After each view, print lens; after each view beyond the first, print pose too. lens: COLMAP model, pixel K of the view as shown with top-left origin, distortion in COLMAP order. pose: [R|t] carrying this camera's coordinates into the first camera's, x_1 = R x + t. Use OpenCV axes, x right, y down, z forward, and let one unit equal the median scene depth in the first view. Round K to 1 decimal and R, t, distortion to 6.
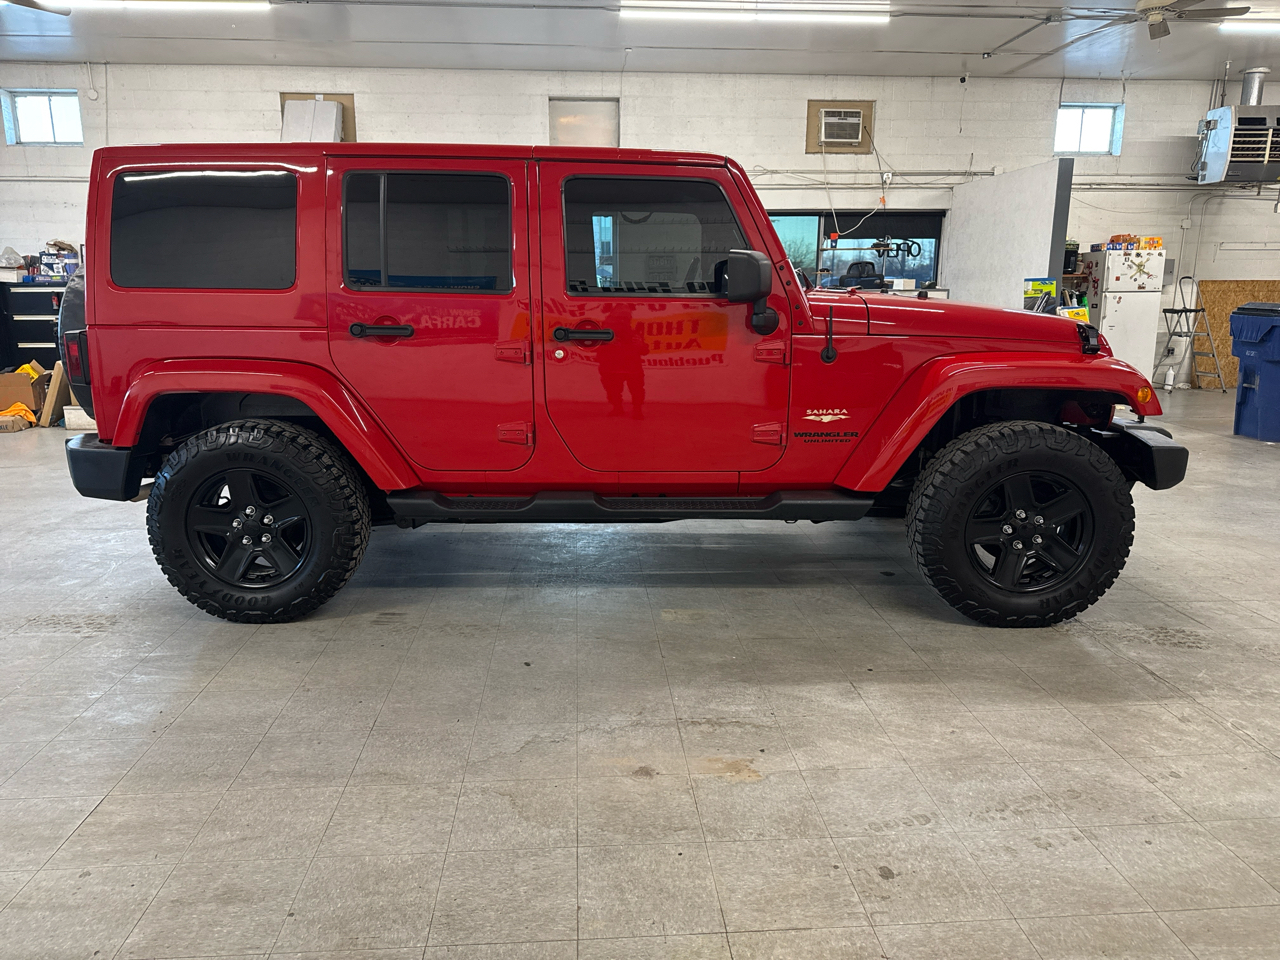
lens RADIAL K [[899.2, 0, 634.1], [0, 899.2, 485.4], [0, 0, 1]] dist [0.031632, -0.032942]
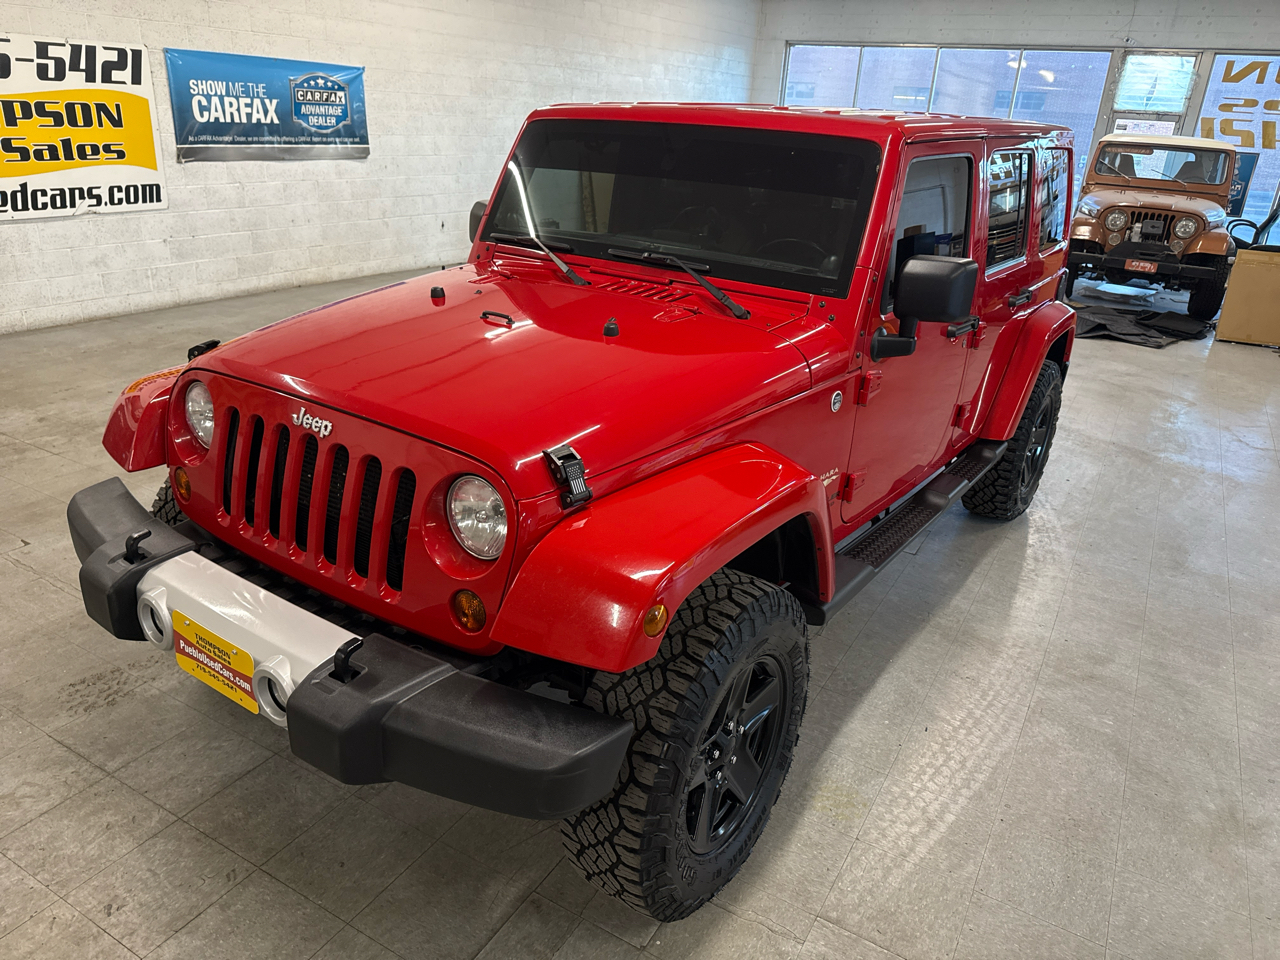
lens RADIAL K [[906.1, 0, 634.9], [0, 906.1, 474.8], [0, 0, 1]] dist [0.009904, -0.007847]
pose [[-0.560293, 0.281830, -0.778874, 0.402880], [-0.235092, 0.847554, 0.475798, -0.226263], [0.794232, 0.449693, -0.408622, 0.723290]]
